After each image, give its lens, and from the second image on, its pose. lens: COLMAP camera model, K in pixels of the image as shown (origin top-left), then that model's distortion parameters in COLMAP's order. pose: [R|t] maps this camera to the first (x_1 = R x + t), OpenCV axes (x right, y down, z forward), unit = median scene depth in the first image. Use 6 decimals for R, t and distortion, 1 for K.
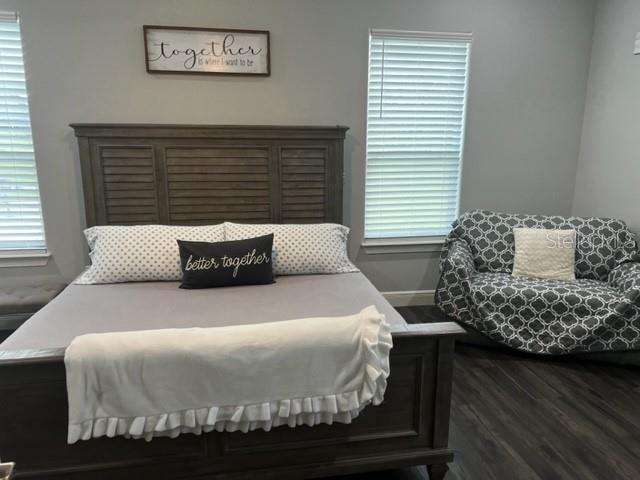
lens RADIAL K [[480.3, 0, 320.5], [0, 480.3, 238.1], [0, 0, 1]] dist [0.038975, -0.033657]
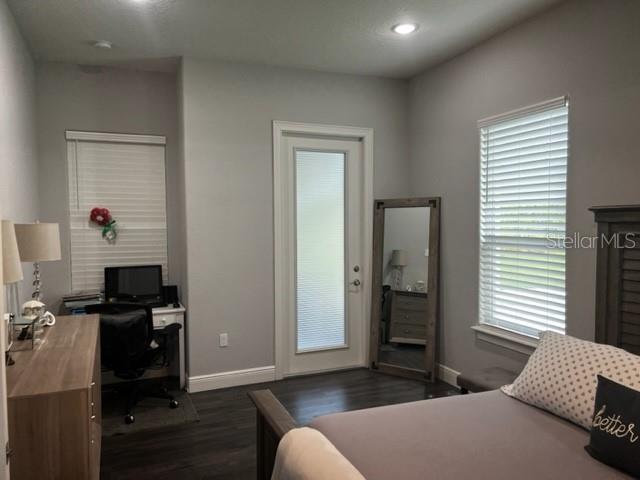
lens RADIAL K [[480.3, 0, 319.8], [0, 480.3, 245.1], [0, 0, 1]] dist [0.038975, -0.033657]
pose [[0.228376, 0.043164, -0.972616, 0.204920], [-0.202057, 0.979366, -0.003981, -0.073839], [0.952375, 0.197433, 0.232385, 0.371713]]
